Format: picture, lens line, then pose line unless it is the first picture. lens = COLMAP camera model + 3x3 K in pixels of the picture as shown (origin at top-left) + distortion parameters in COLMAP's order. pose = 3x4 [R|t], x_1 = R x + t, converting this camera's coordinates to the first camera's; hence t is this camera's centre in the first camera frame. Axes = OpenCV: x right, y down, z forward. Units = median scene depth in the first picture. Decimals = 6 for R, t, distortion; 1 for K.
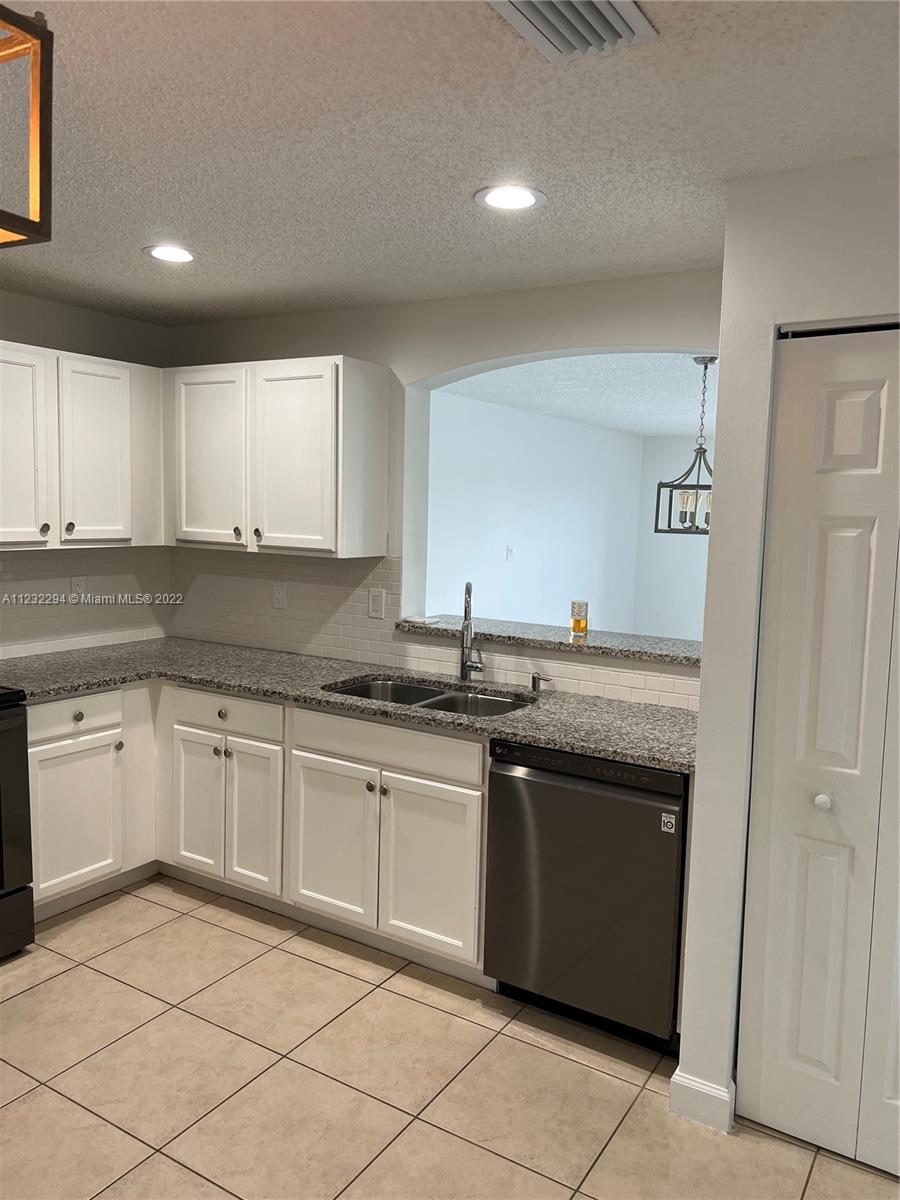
lens RADIAL K [[903.0, 0, 454.9], [0, 903.0, 599.7], [0, 0, 1]] dist [0.054115, -0.062511]
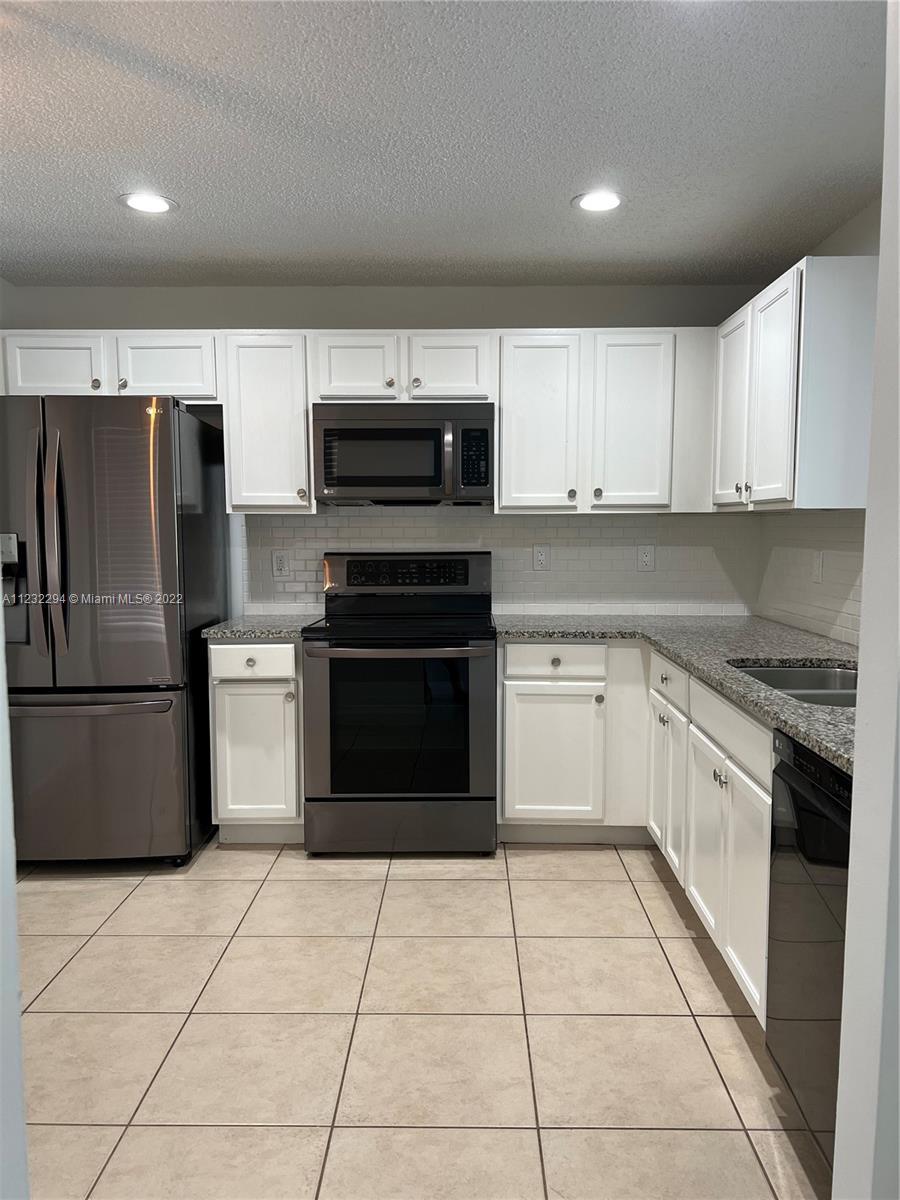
lens RADIAL K [[903.0, 0, 448.7], [0, 903.0, 601.8], [0, 0, 1]] dist [0.054115, -0.062511]
pose [[0.509950, 0.044456, -0.859054, 0.437646], [-0.075134, 0.997149, 0.007002, 0.058061], [0.856916, 0.060973, 0.511836, 0.330422]]
